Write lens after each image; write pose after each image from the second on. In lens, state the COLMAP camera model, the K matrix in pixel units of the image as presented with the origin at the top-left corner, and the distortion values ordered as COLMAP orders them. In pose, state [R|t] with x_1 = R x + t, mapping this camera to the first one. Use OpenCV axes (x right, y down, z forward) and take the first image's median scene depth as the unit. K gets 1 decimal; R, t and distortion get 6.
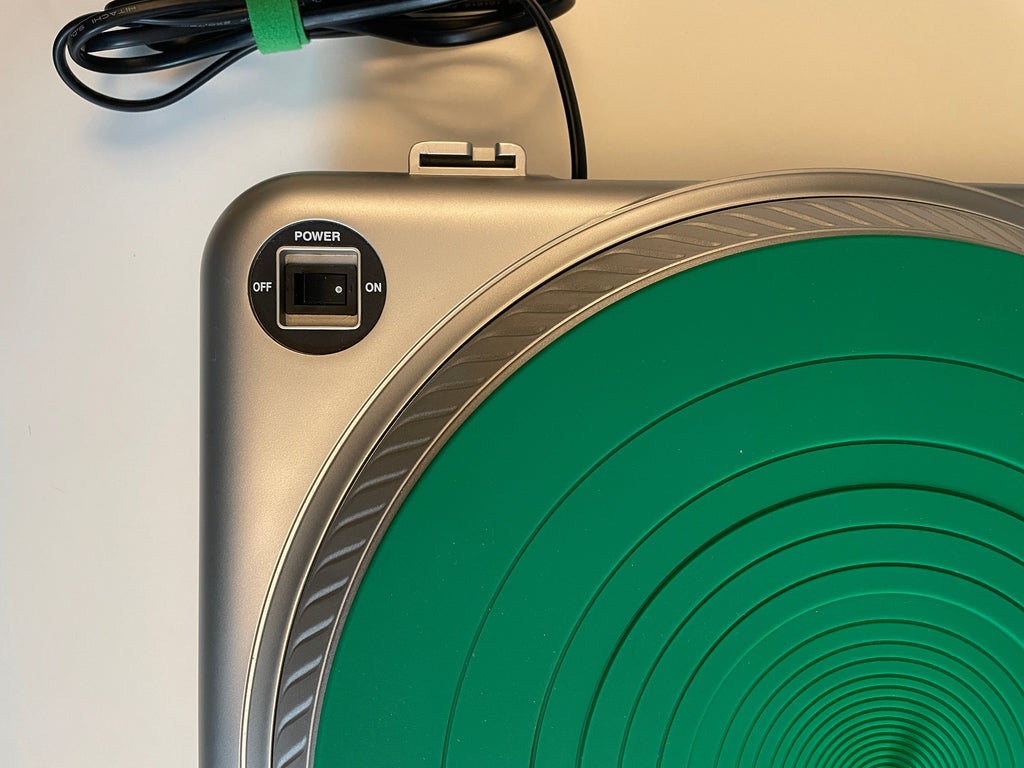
lens RADIAL K [[794.9, 0, 508.6], [0, 794.9, 424.3], [0, 0, 1]] dist [0.005680, -0.001318]
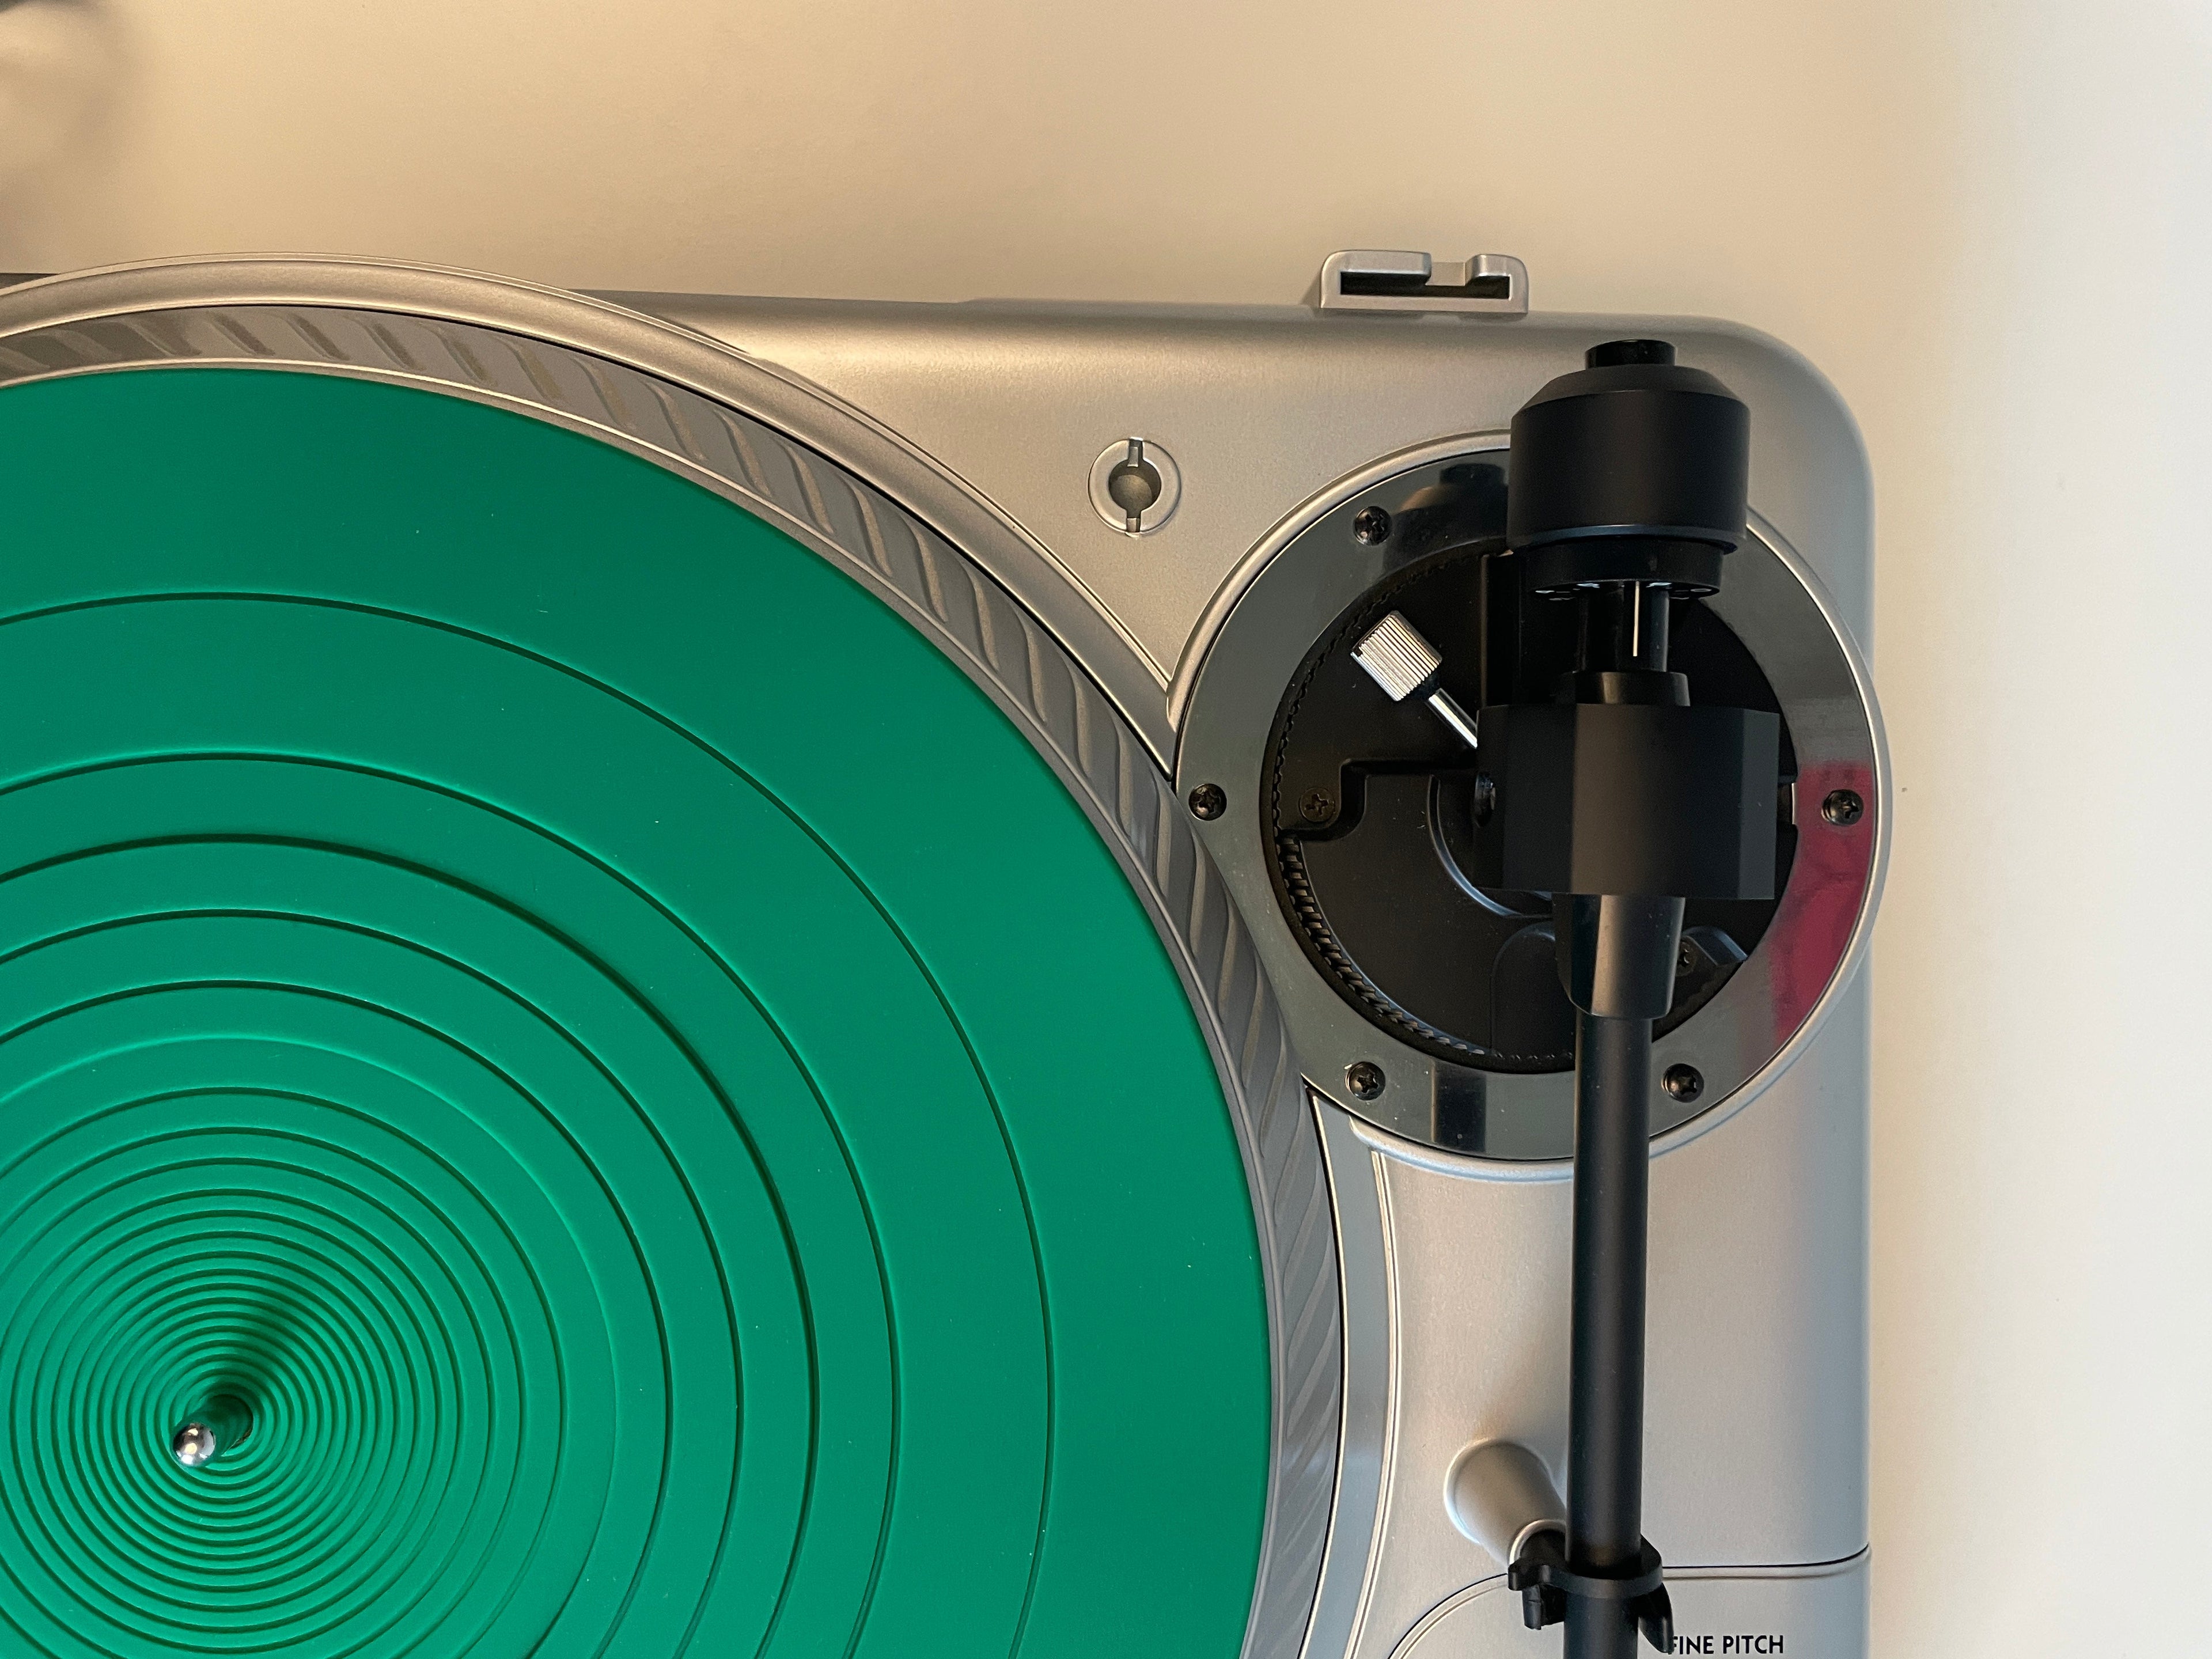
lens RADIAL K [[1717.0, 0, 1098.6], [0, 1717.0, 916.5], [0, 0, 1]] dist [0.005680, -0.001318]
pose [[0.999814, 0.010603, 0.016105, 1.035298], [-0.010759, 0.999896, 0.009627, 0.112341], [-0.016001, -0.009799, 0.999824, -0.160942]]
